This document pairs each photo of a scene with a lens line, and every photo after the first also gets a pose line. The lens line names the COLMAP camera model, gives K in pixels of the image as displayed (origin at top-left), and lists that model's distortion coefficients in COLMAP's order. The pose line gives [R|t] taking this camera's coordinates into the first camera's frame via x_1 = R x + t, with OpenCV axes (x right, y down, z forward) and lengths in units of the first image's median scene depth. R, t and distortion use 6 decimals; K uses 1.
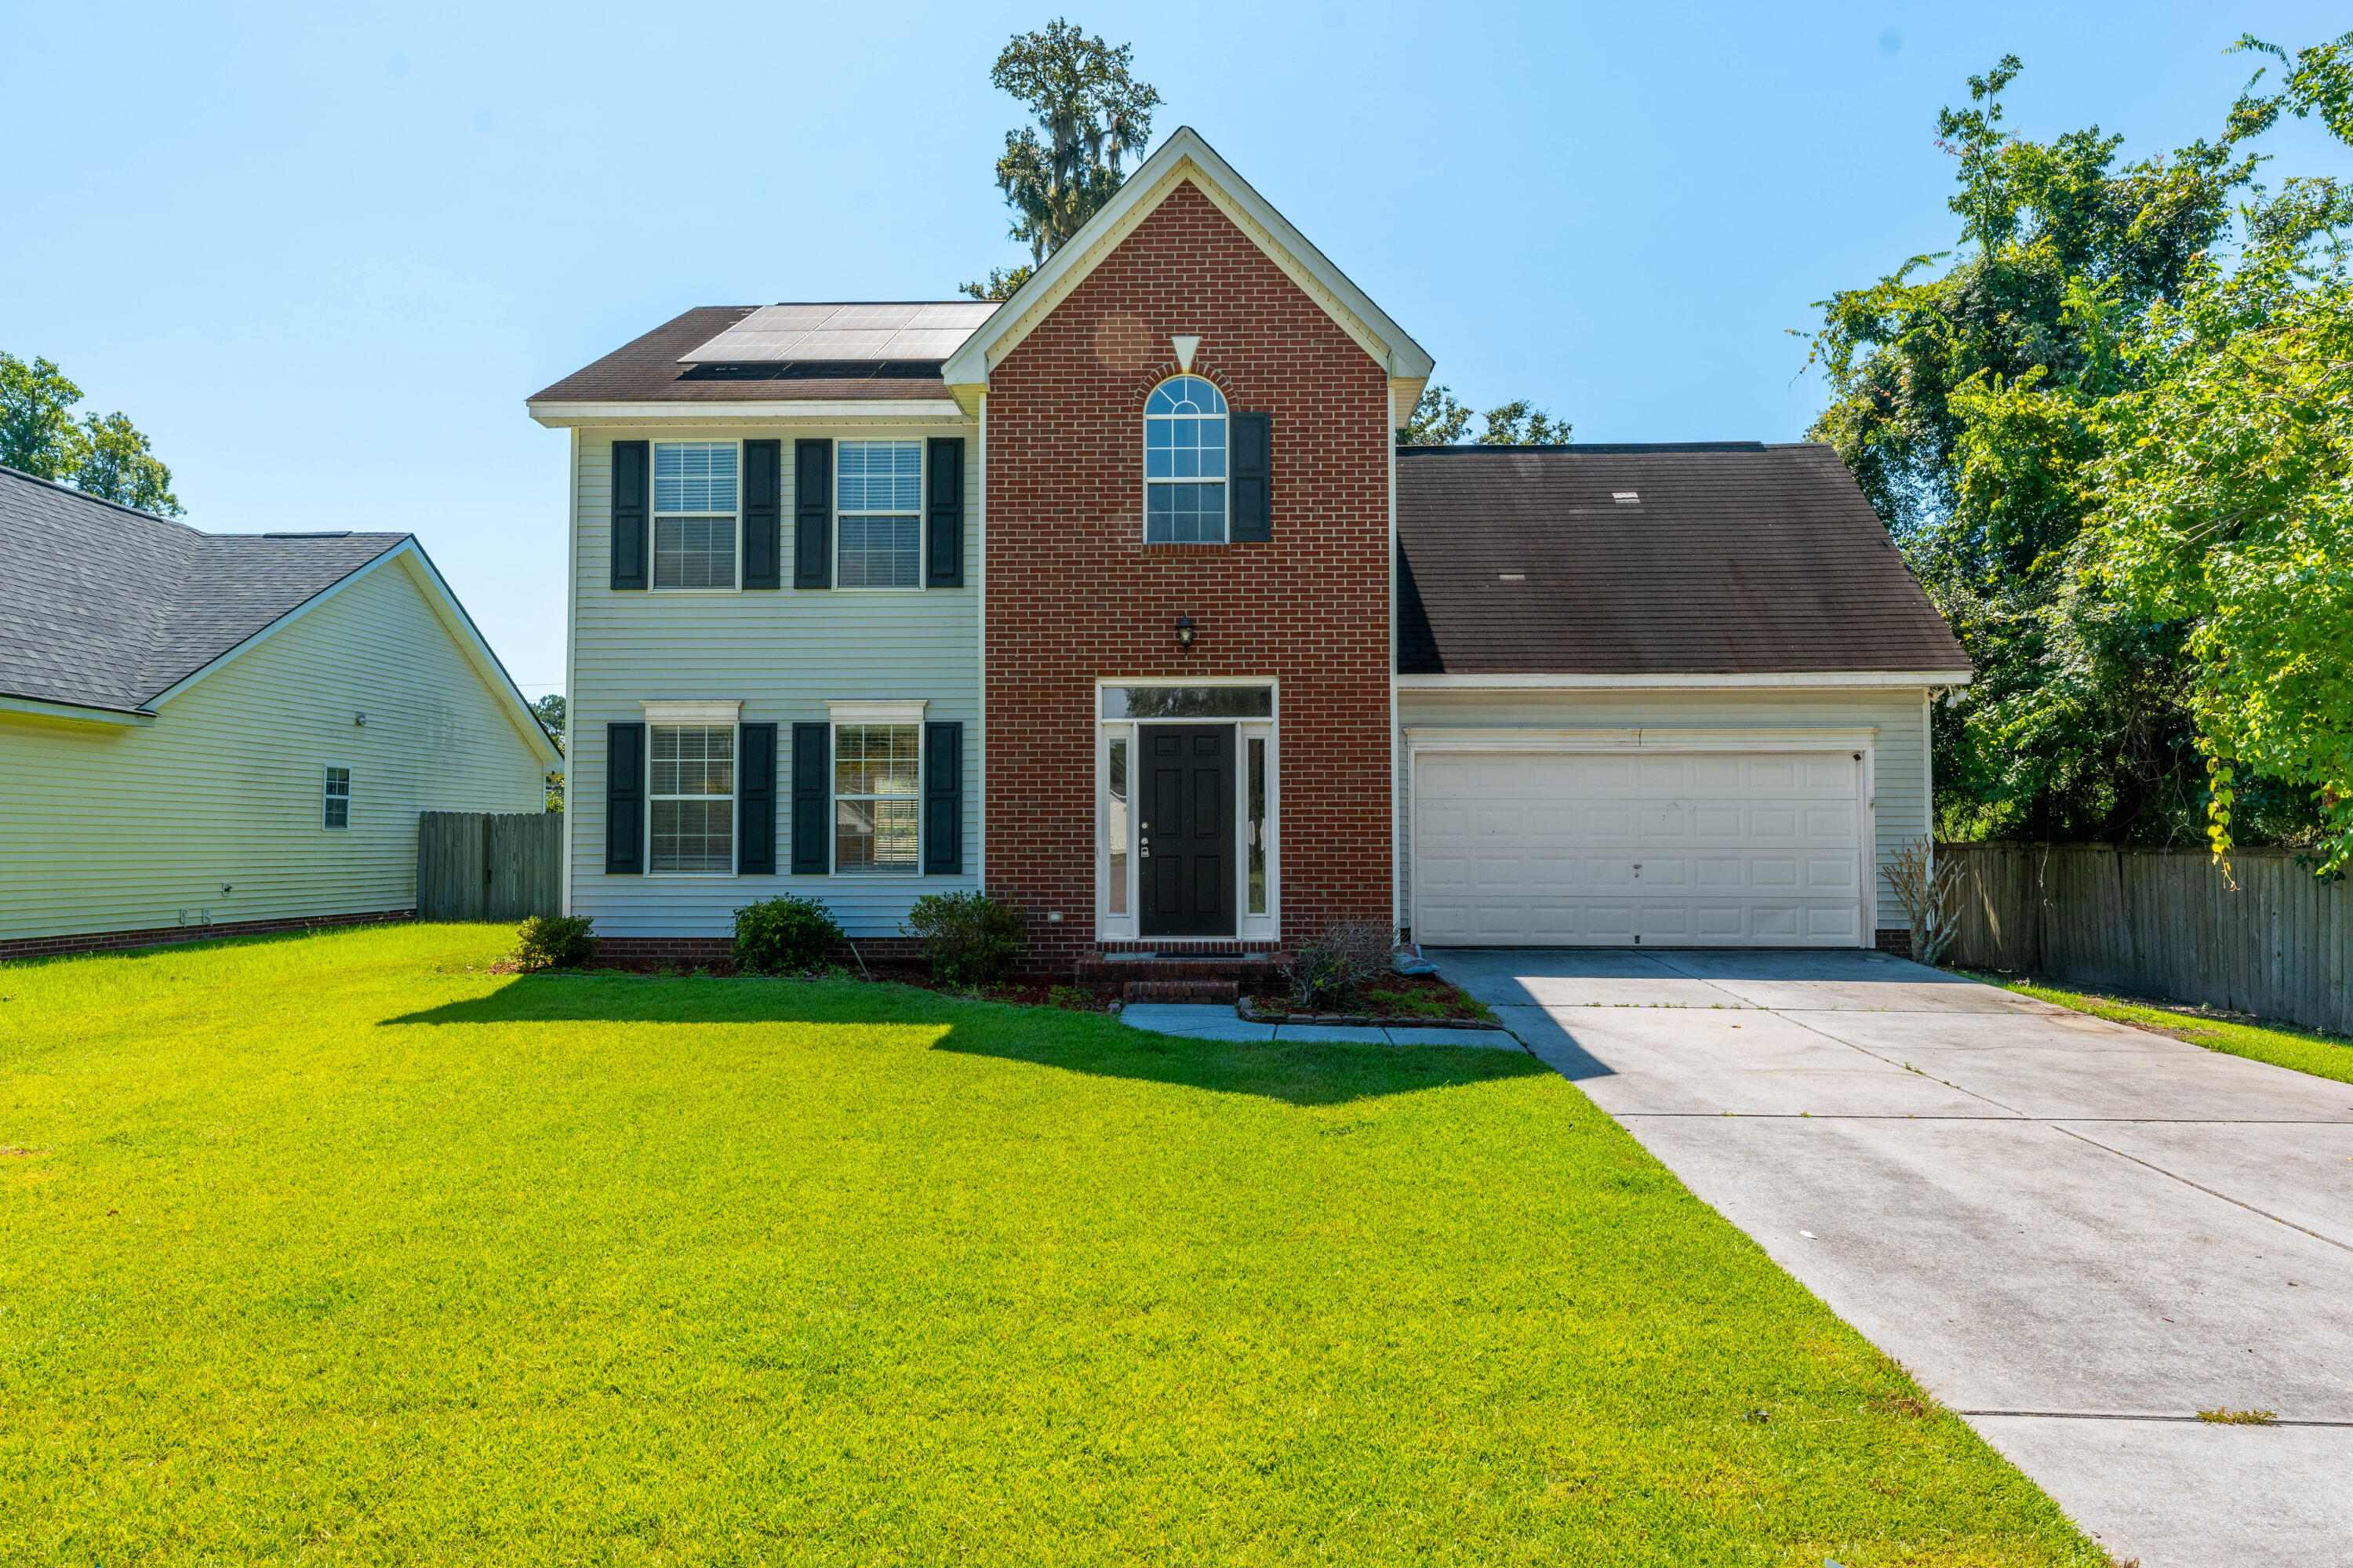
lens RADIAL K [[1447.0, 0, 1130.9], [0, 1447.0, 781.8], [0, 0, 1]] dist [0.018413, -0.001198]
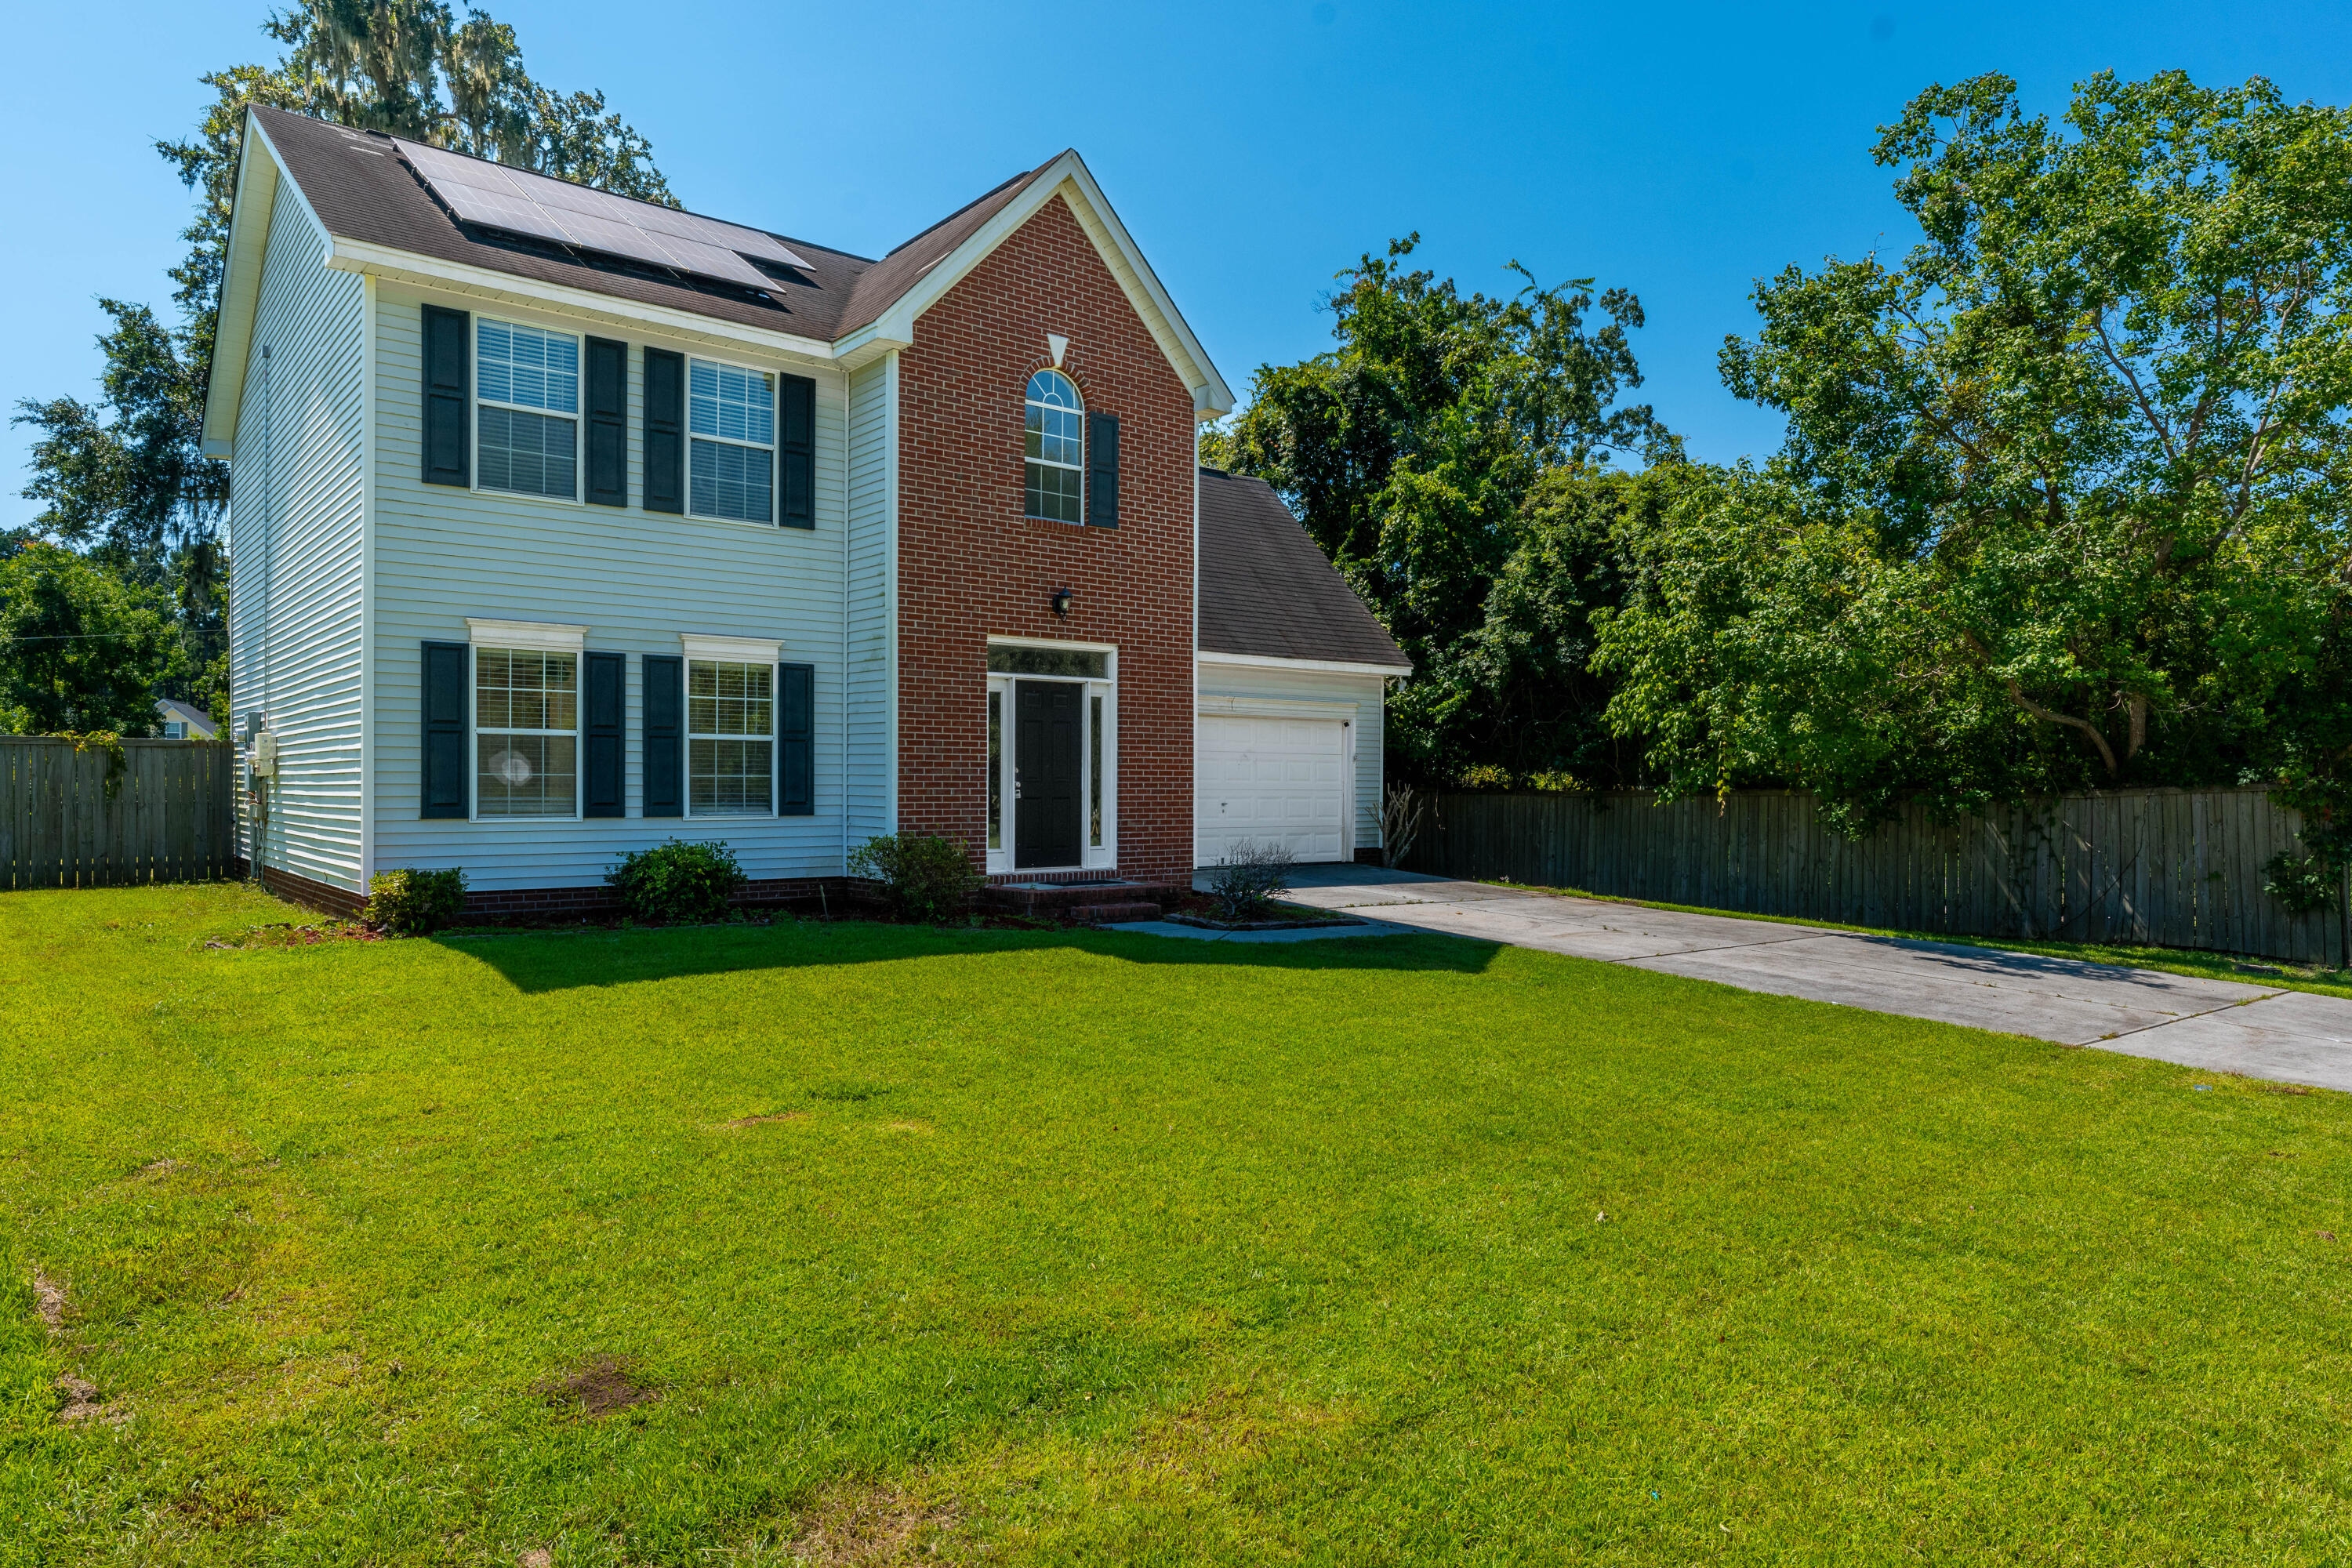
lens RADIAL K [[1446.3, 0, 1130.5], [0, 1446.3, 781.8], [0, 0, 1]] dist [0.018413, -0.001198]
pose [[0.763286, 0.005259, 0.646040, -0.596833], [-0.034863, 0.998845, 0.033058, -0.000796], [-0.645120, -0.047756, 0.762588, 0.083958]]
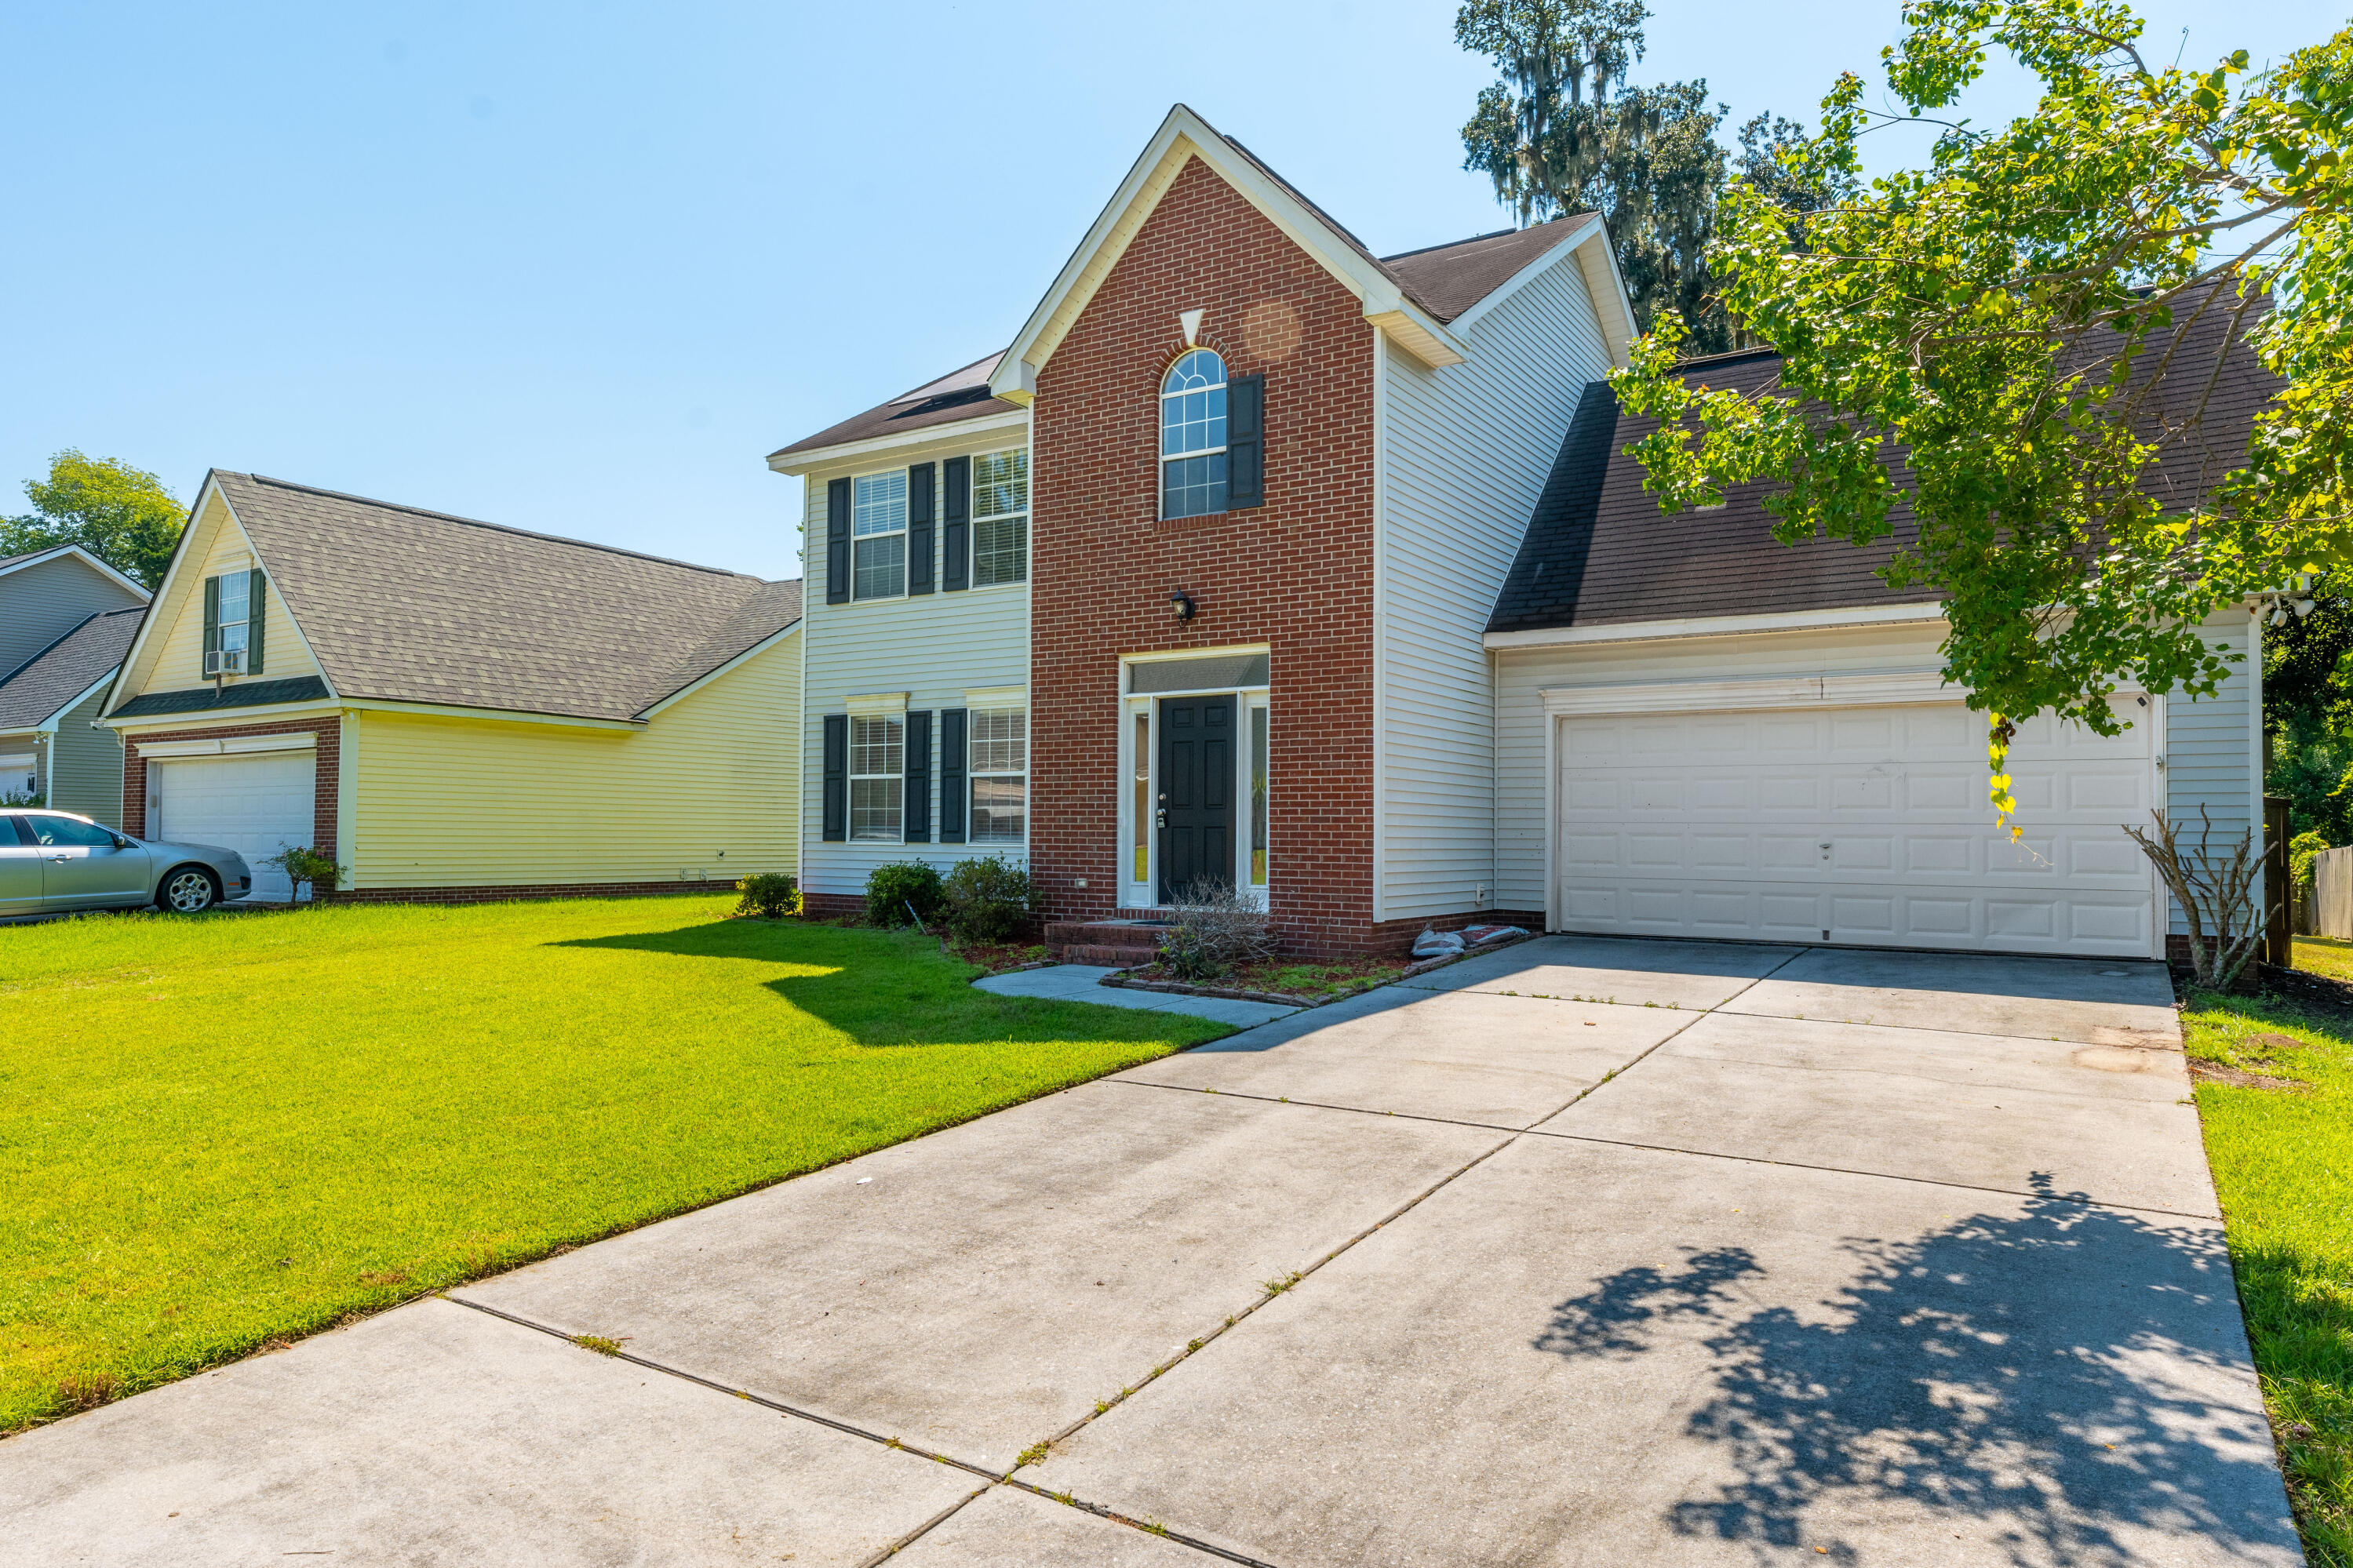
lens RADIAL K [[1446.7, 0, 1130.9], [0, 1446.7, 781.8], [0, 0, 1]] dist [0.018413, -0.001198]
pose [[0.855030, -0.012212, -0.518435, 0.482858], [0.014960, 0.999887, 0.001119, 0.016851], [0.518363, -0.008713, 0.855117, 0.105264]]
